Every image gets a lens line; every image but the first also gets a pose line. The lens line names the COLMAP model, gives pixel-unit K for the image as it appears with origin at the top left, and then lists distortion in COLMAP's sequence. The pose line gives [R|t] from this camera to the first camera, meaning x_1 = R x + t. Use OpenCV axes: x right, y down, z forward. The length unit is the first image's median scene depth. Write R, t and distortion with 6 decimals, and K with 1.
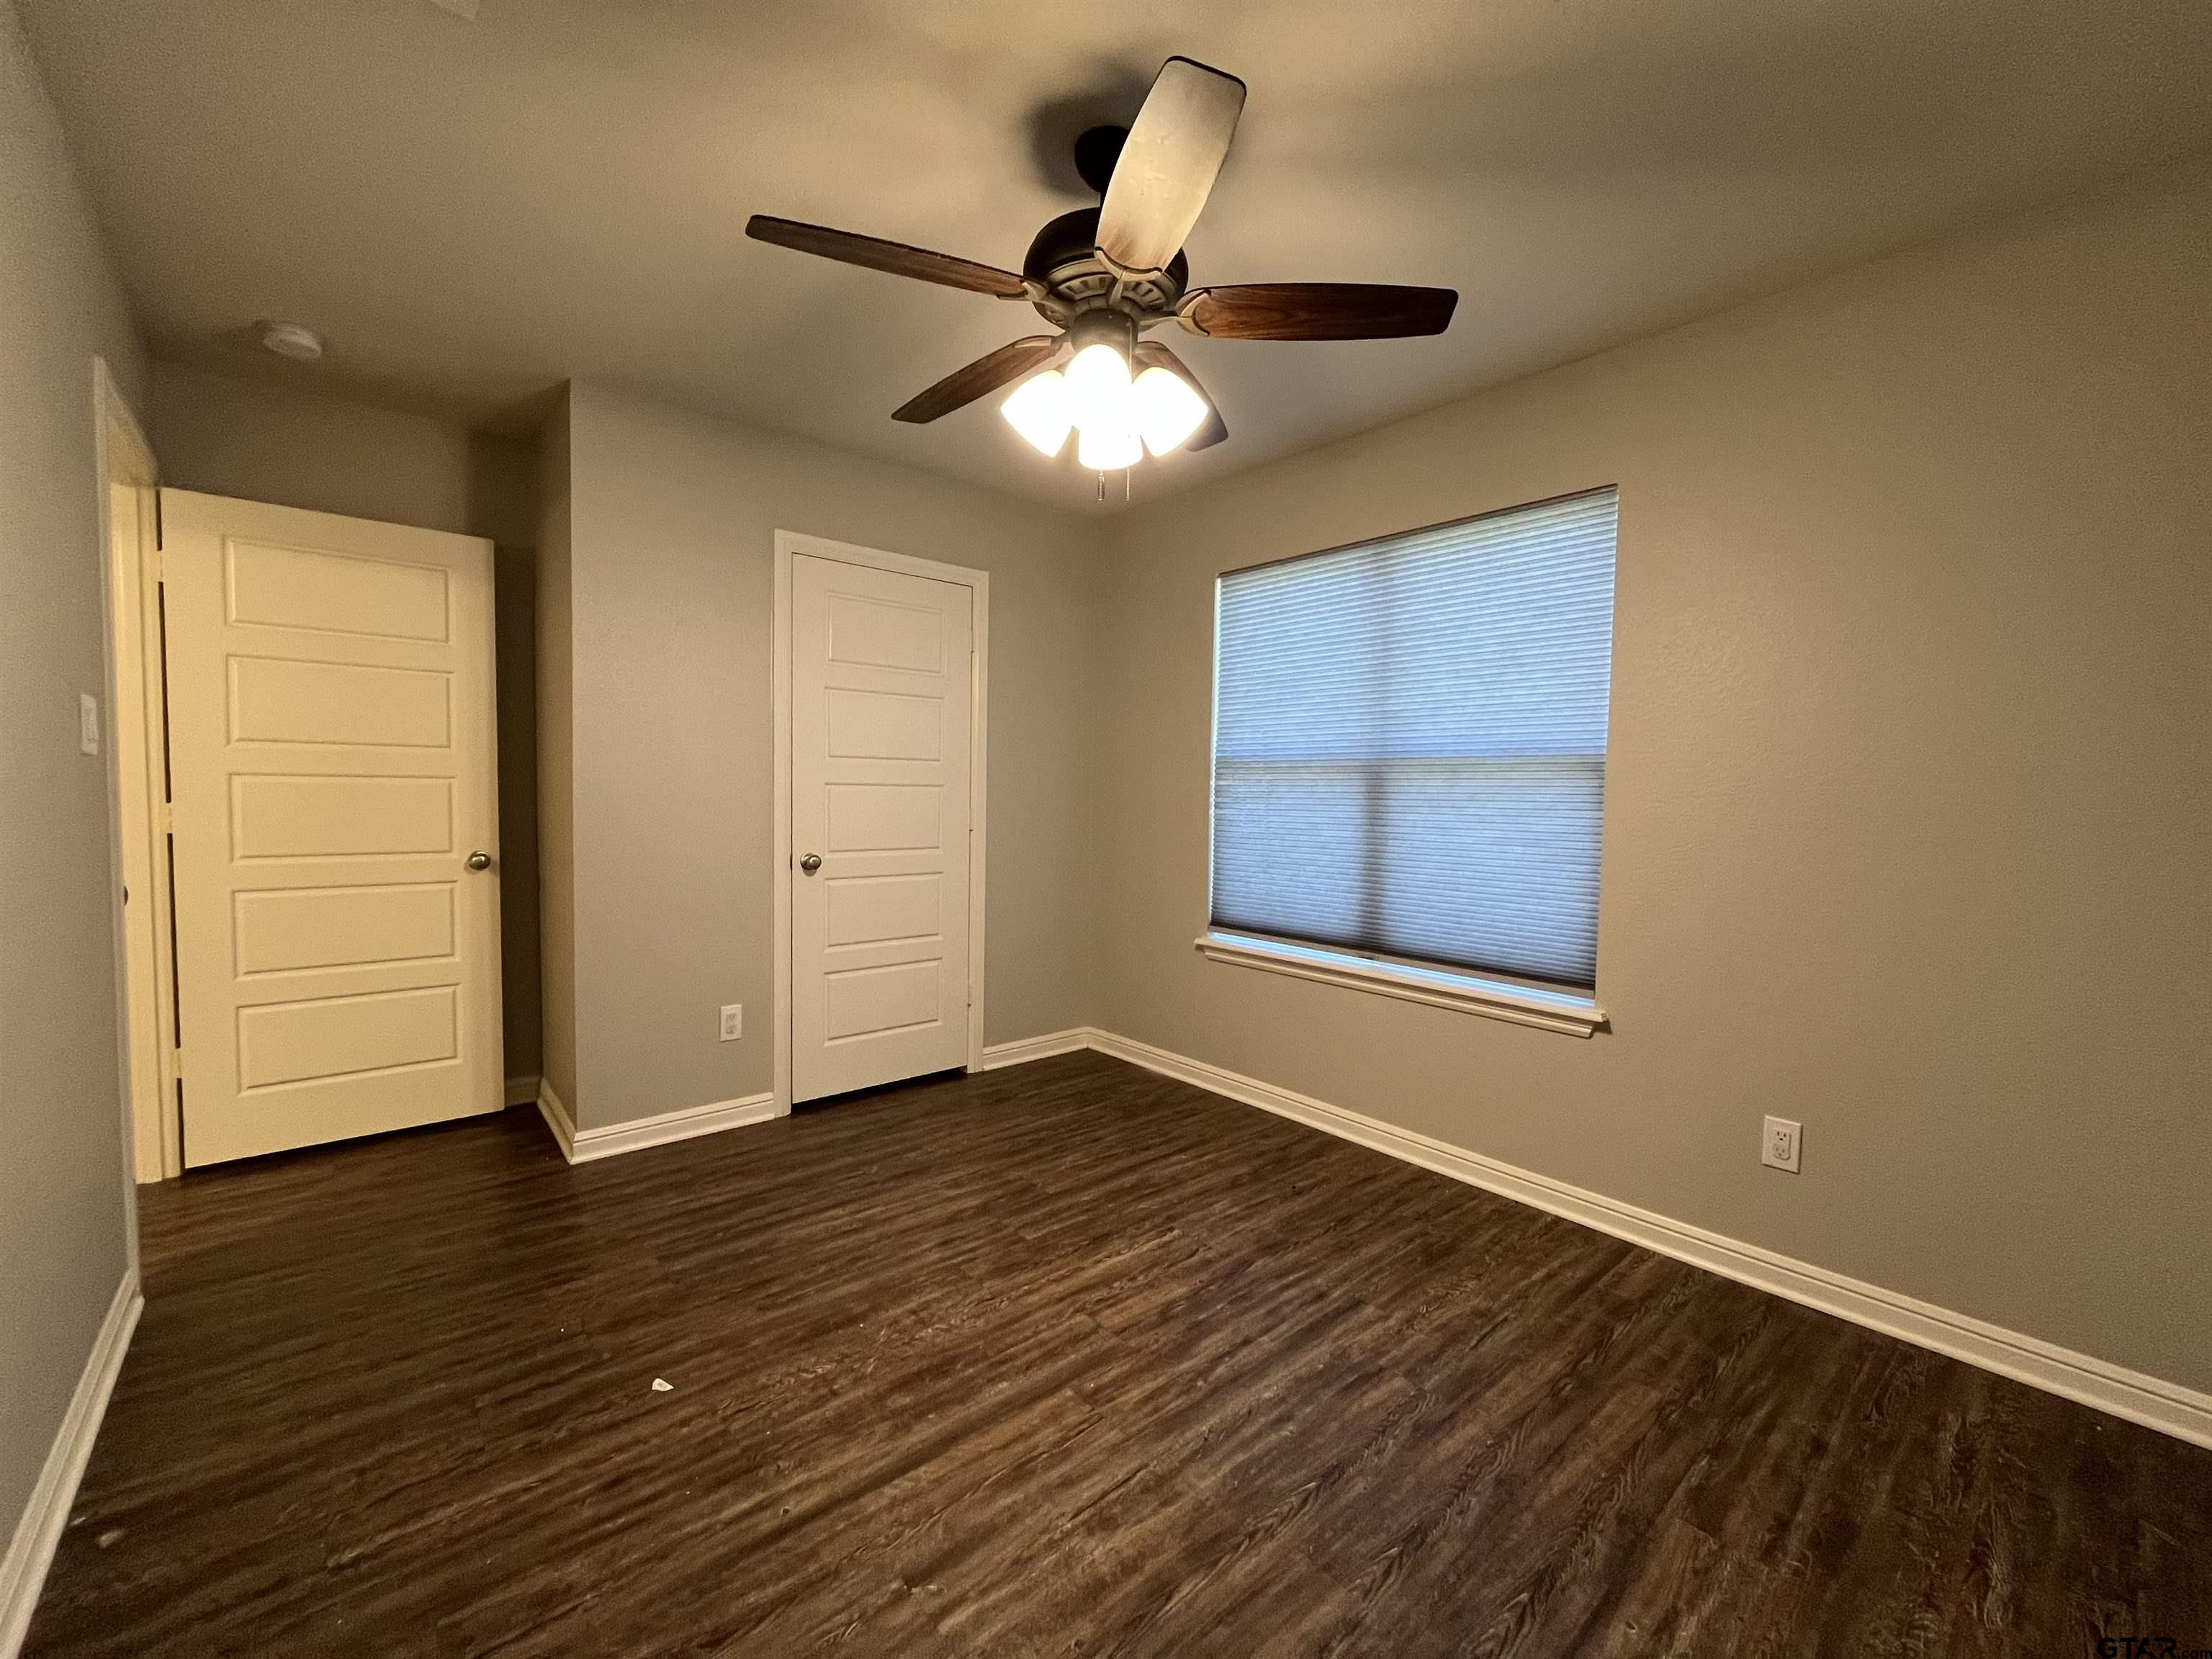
lens RADIAL K [[903.9, 0, 1099.3], [0, 903.9, 835.8], [0, 0, 1]] dist [0.000106, 0.000309]
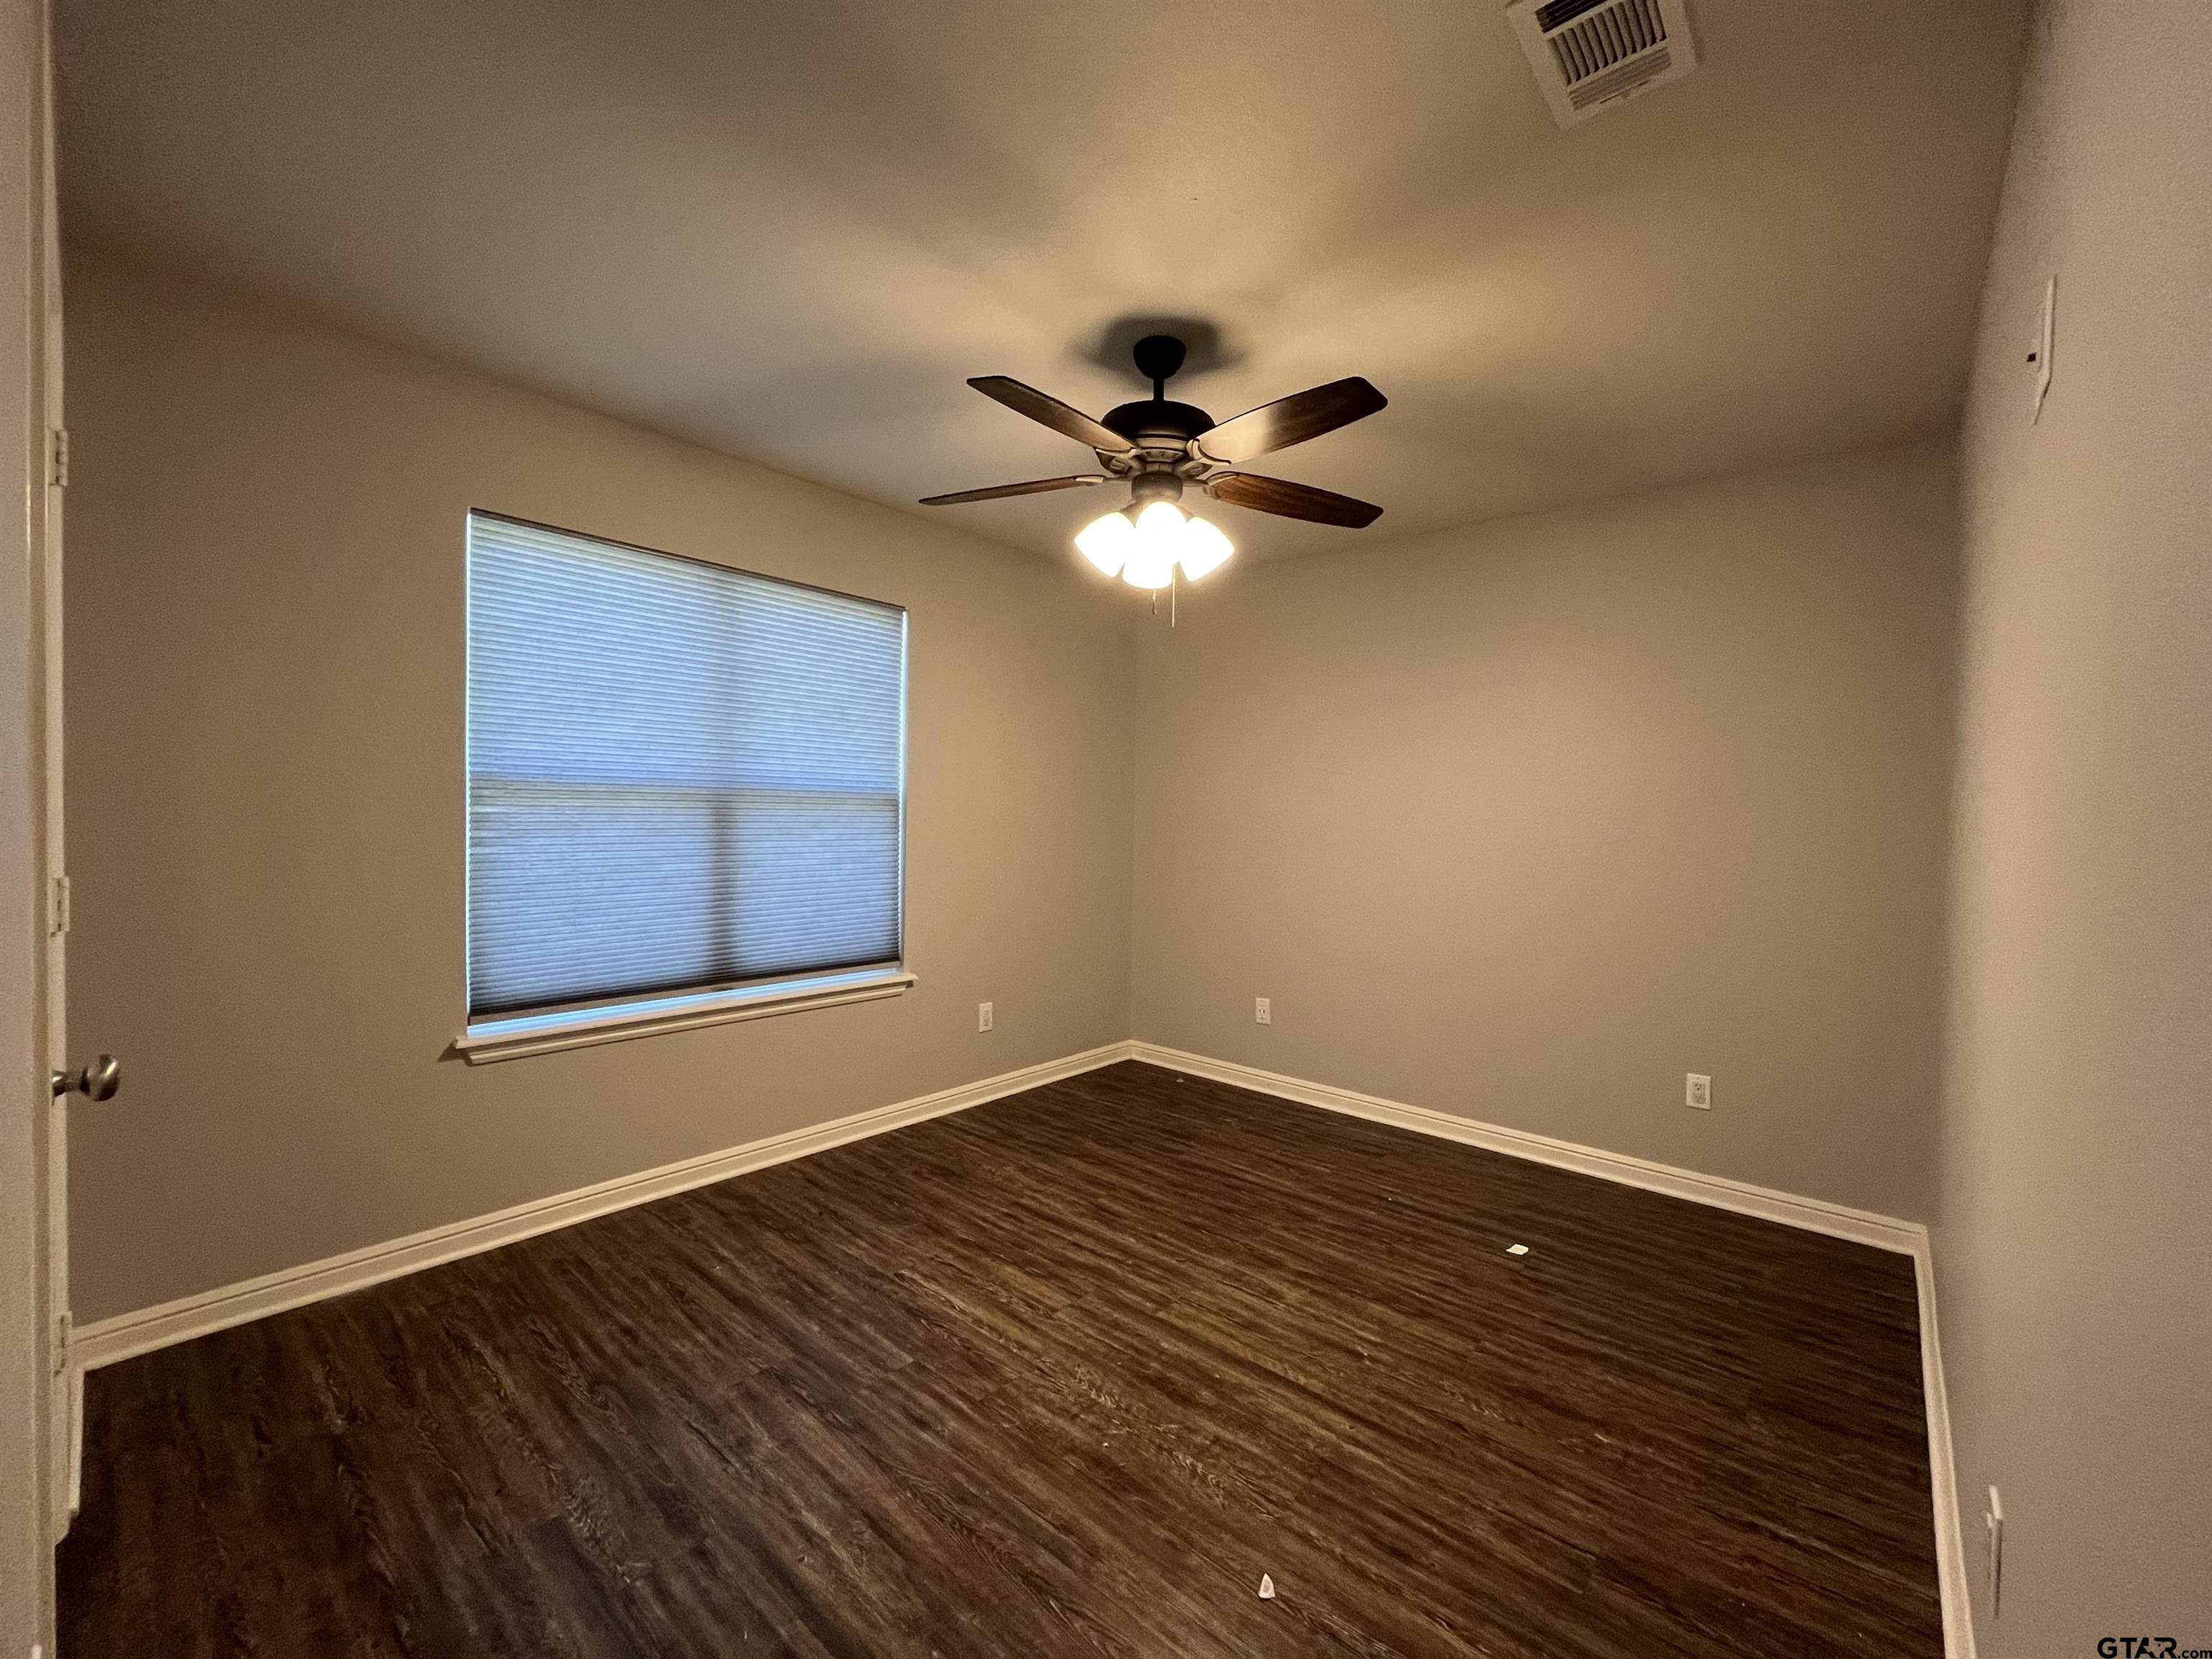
lens RADIAL K [[903.9, 0, 1099.3], [0, 903.9, 835.8], [0, 0, 1]] dist [0.000106, 0.000309]
pose [[-0.148276, -0.041936, 0.988057, -1.110161], [0.027684, 0.998533, 0.046535, -0.101436], [-0.988558, 0.034254, -0.146897, 1.114454]]
